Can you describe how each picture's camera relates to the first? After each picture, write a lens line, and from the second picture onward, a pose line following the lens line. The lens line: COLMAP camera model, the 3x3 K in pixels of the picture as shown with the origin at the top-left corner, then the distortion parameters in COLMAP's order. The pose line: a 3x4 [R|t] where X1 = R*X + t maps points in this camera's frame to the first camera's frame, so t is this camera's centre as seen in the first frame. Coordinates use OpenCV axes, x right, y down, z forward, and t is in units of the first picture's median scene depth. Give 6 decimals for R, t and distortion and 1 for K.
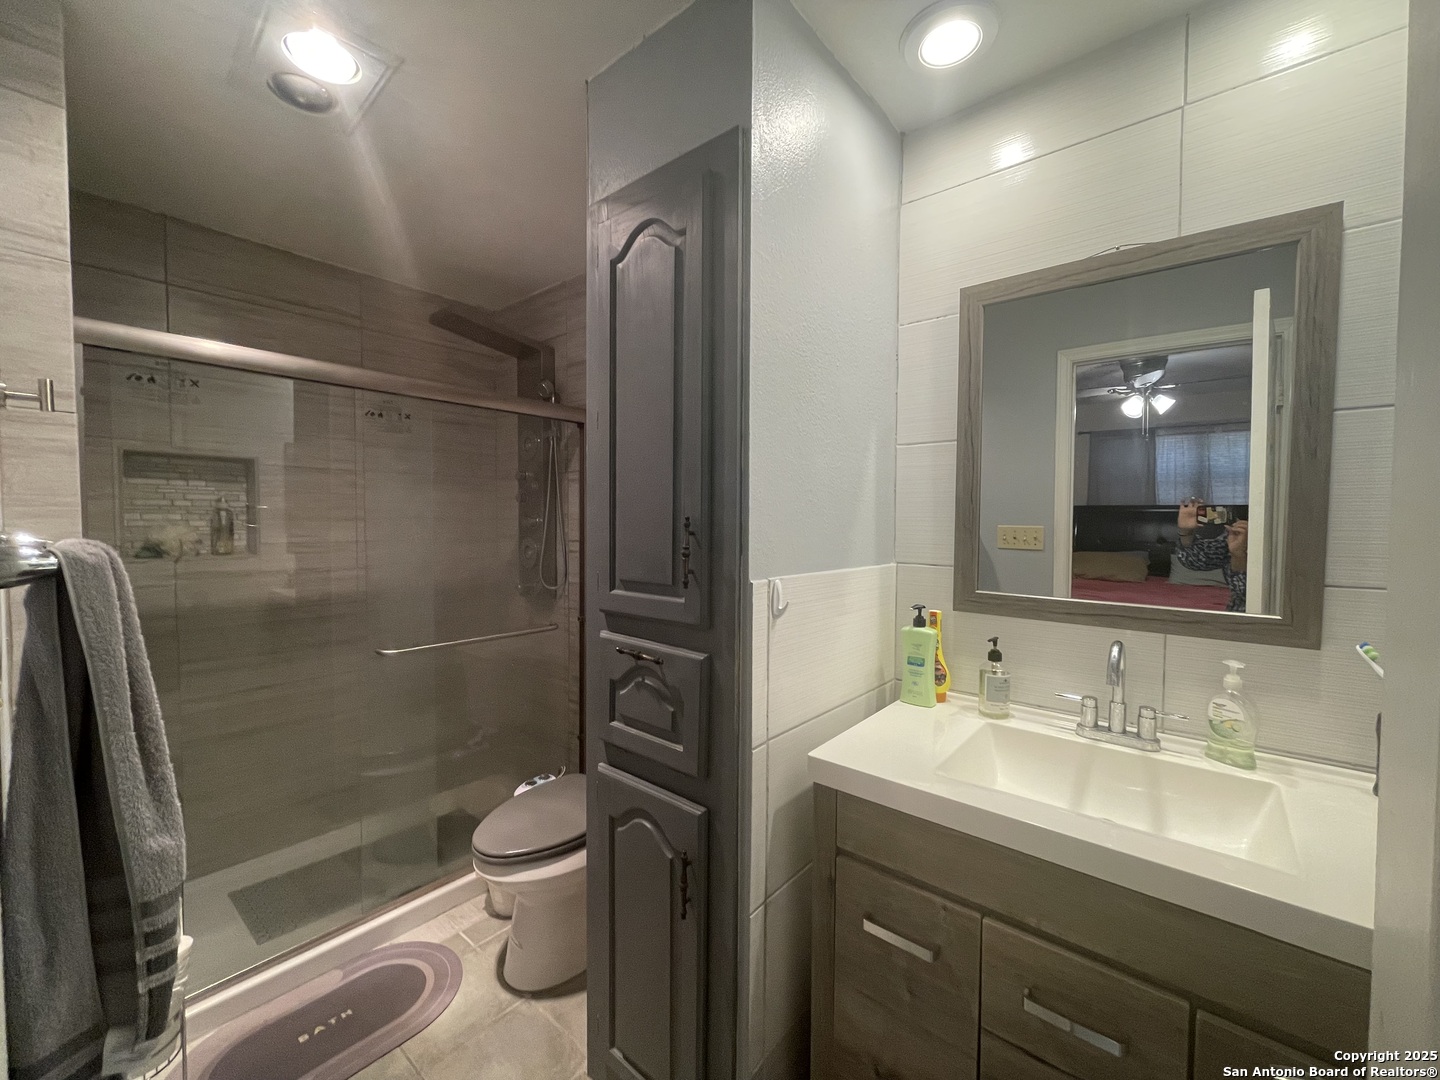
lens RADIAL K [[586.8, 0, 720.0], [0, 586.8, 540.0], [0, 0, 1]] dist [0.000677, -0.000067]
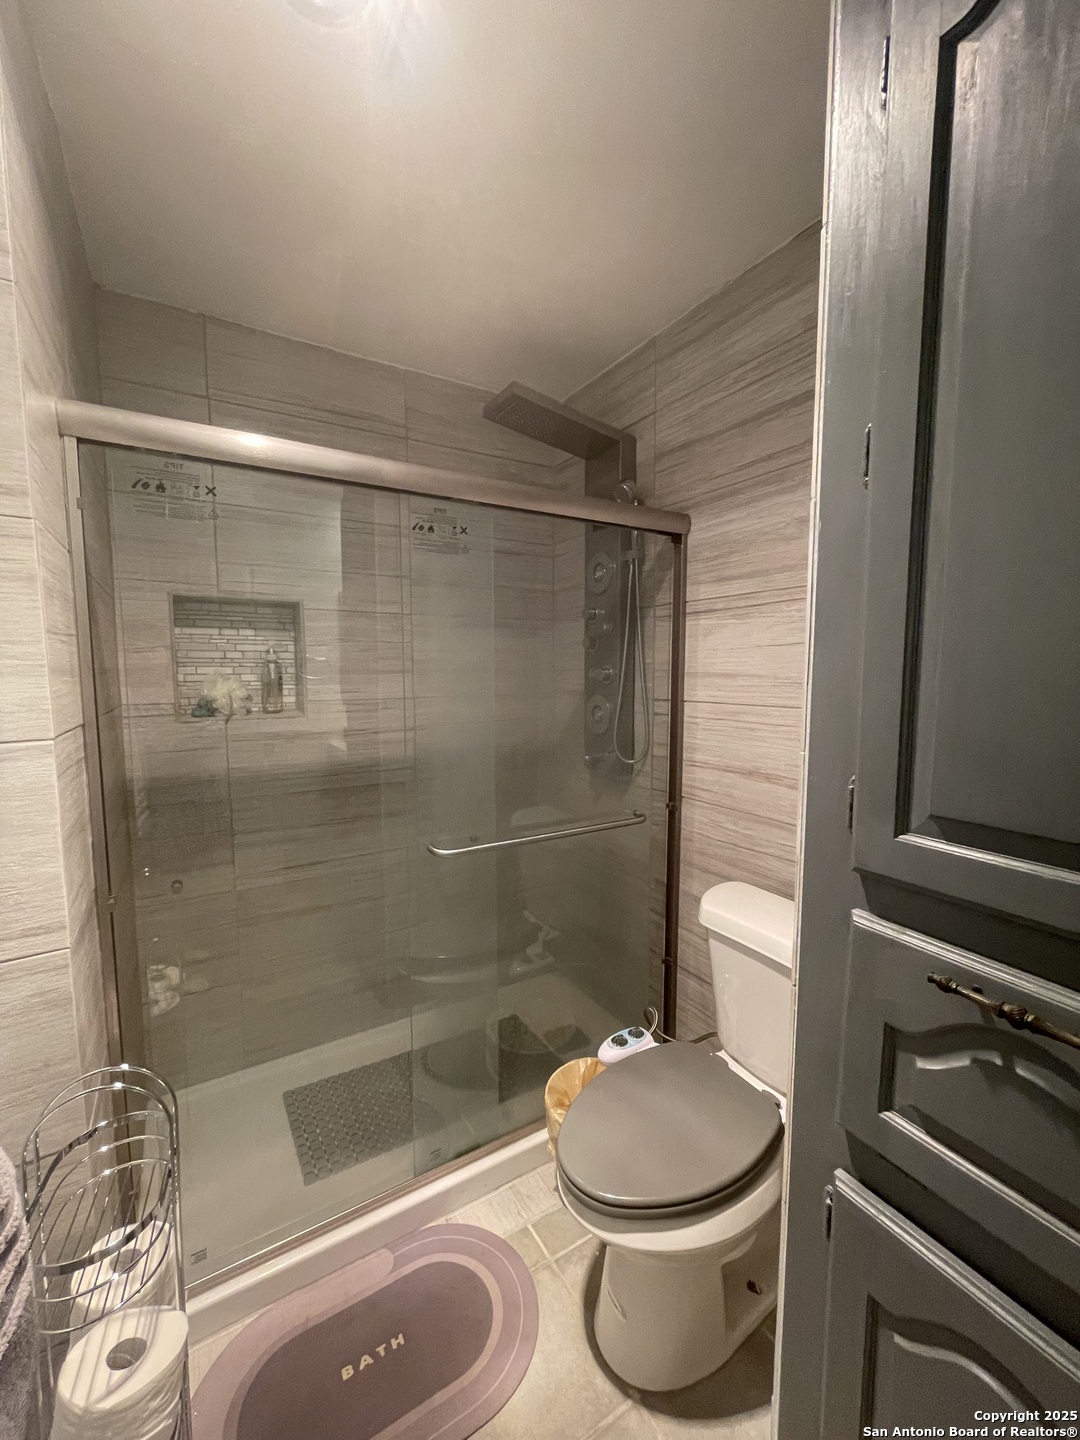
lens RADIAL K [[586.8, 0, 540.0], [0, 586.8, 720.0], [0, 0, 1]] dist [0.000677, -0.000067]
pose [[0.946932, 0.021932, -0.320686, -0.185611], [-0.004329, 0.998449, 0.055501, -0.015573], [0.321406, -0.051168, 0.945558, 0.300633]]
